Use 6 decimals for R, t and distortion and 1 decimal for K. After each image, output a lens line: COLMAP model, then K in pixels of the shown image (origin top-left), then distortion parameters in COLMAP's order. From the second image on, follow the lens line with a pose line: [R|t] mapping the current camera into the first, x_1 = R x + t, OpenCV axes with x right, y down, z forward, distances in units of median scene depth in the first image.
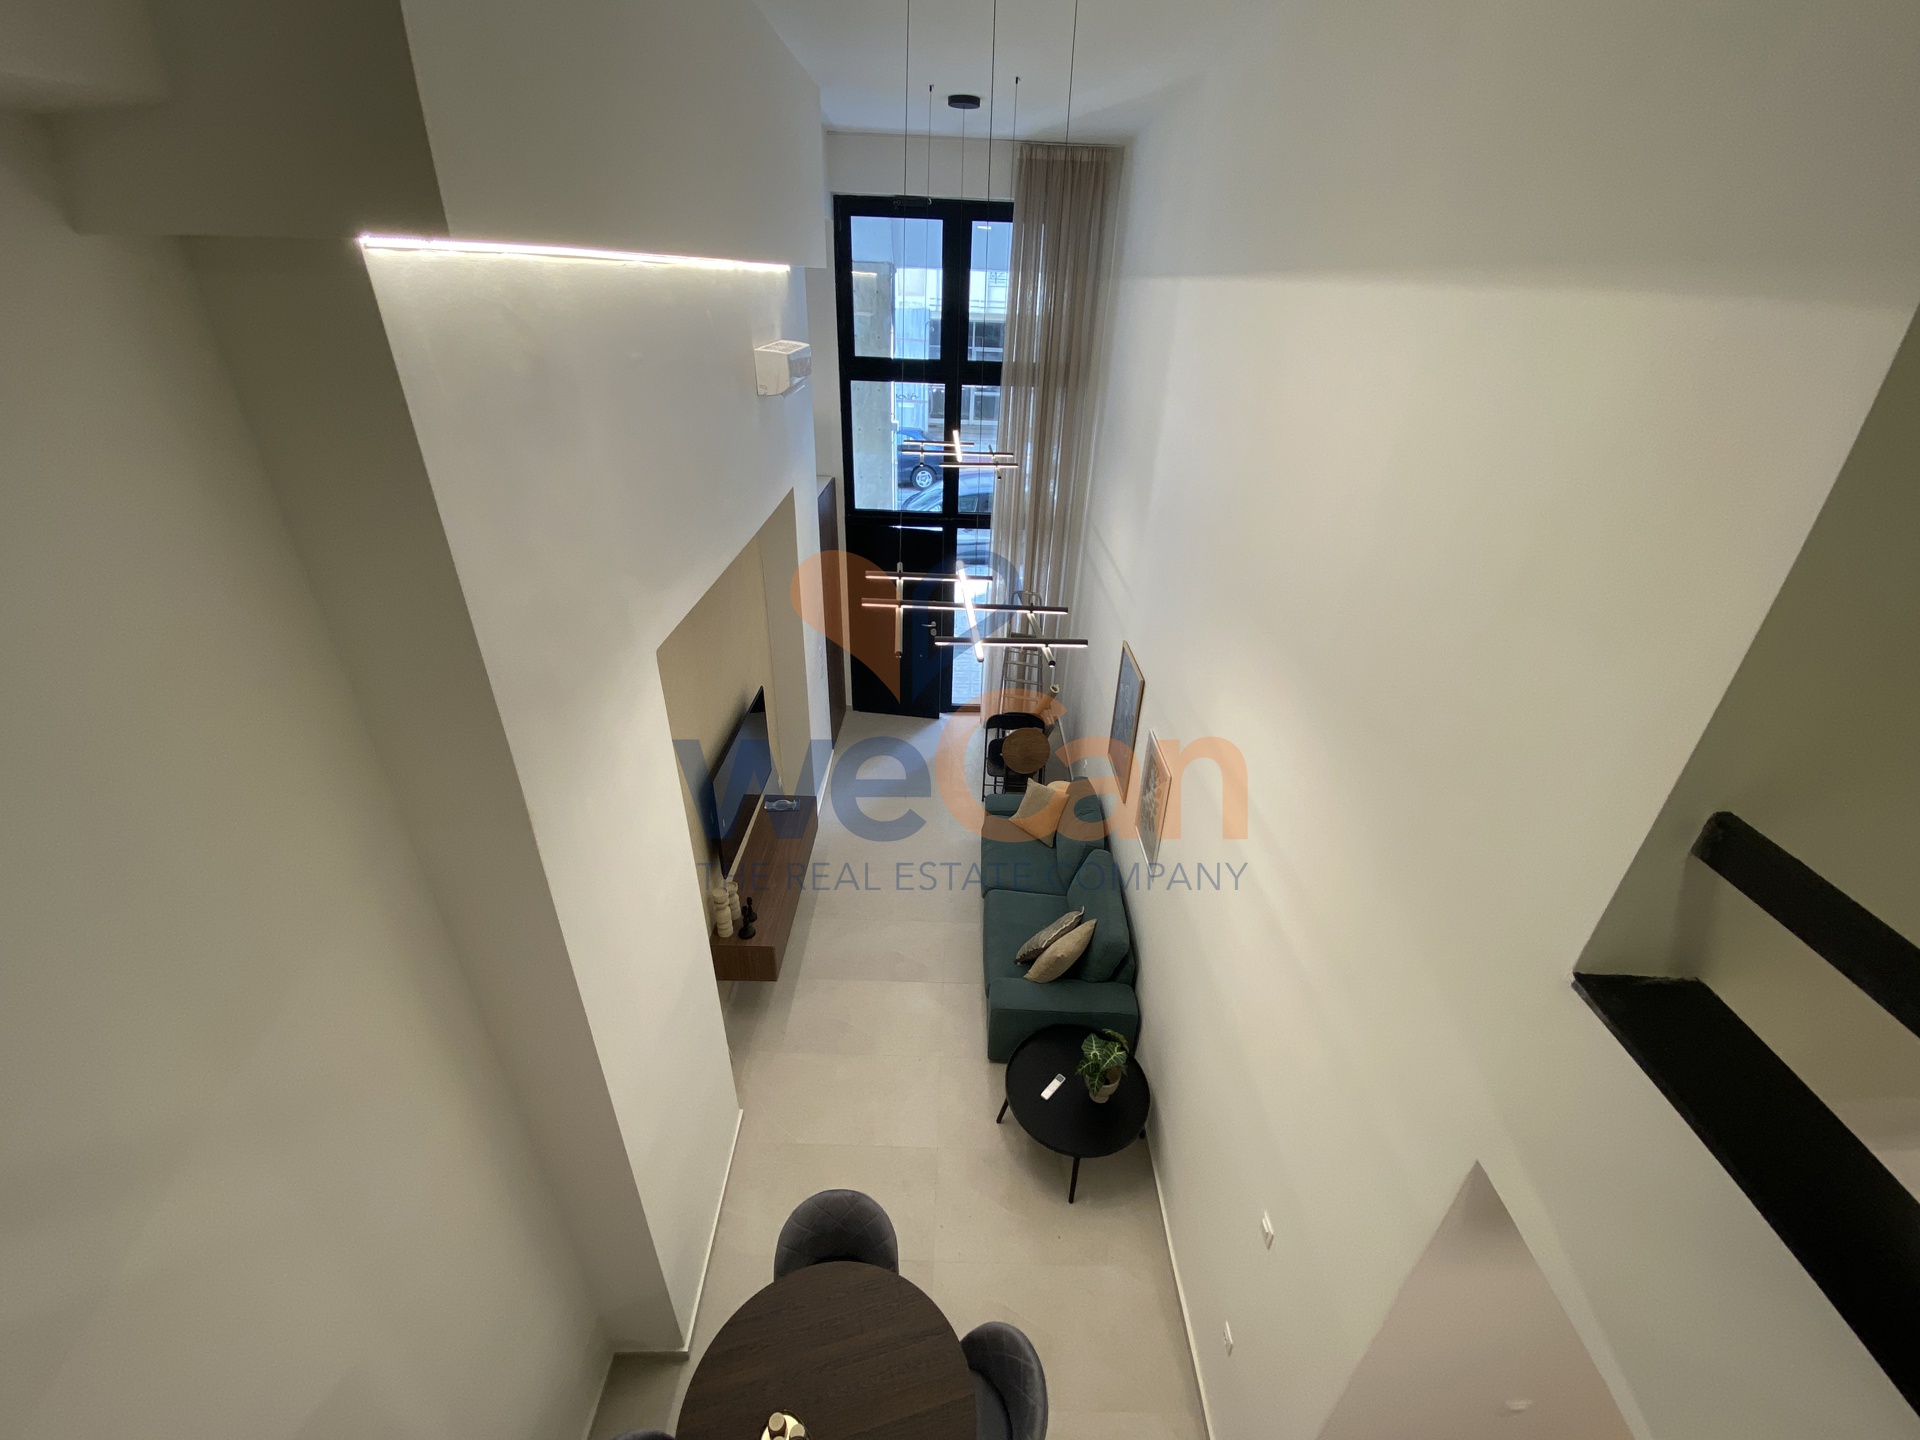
lens RADIAL K [[802.9, 0, 961.9], [0, 802.9, 721.5], [0, 0, 1]] dist [-0.007058, -0.002617]
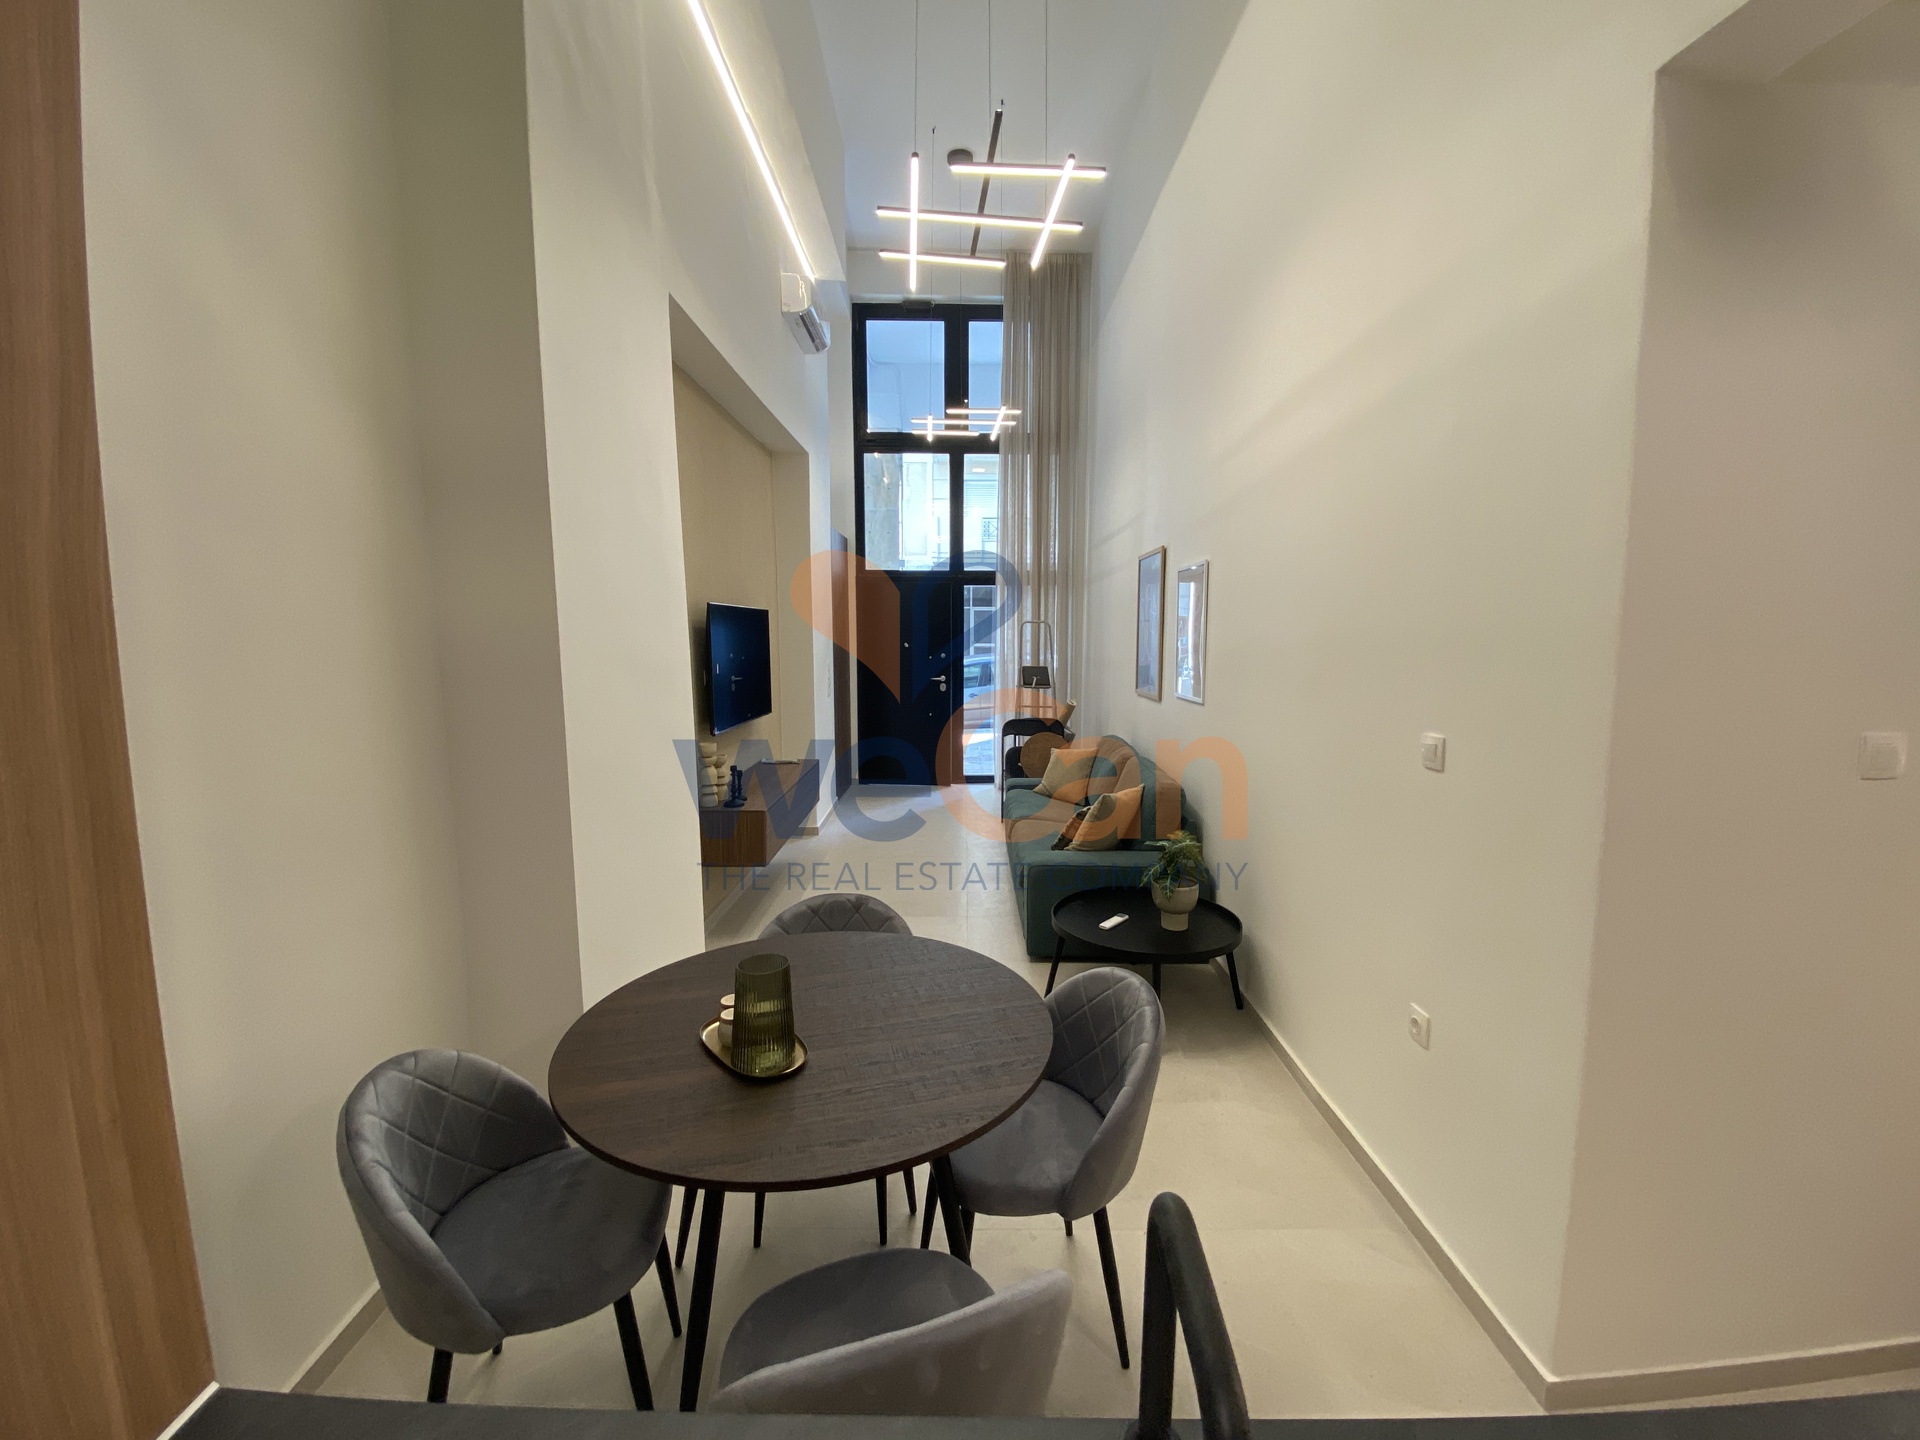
lens RADIAL K [[802.9, 0, 963.1], [0, 802.9, 709.5], [0, 0, 1]] dist [-0.007058, -0.002617]
pose [[0.999452, -0.032939, 0.003305, -0.017219], [0.031656, 0.921712, -0.386580, 0.341249], [0.009687, 0.386473, 0.922250, 0.123589]]
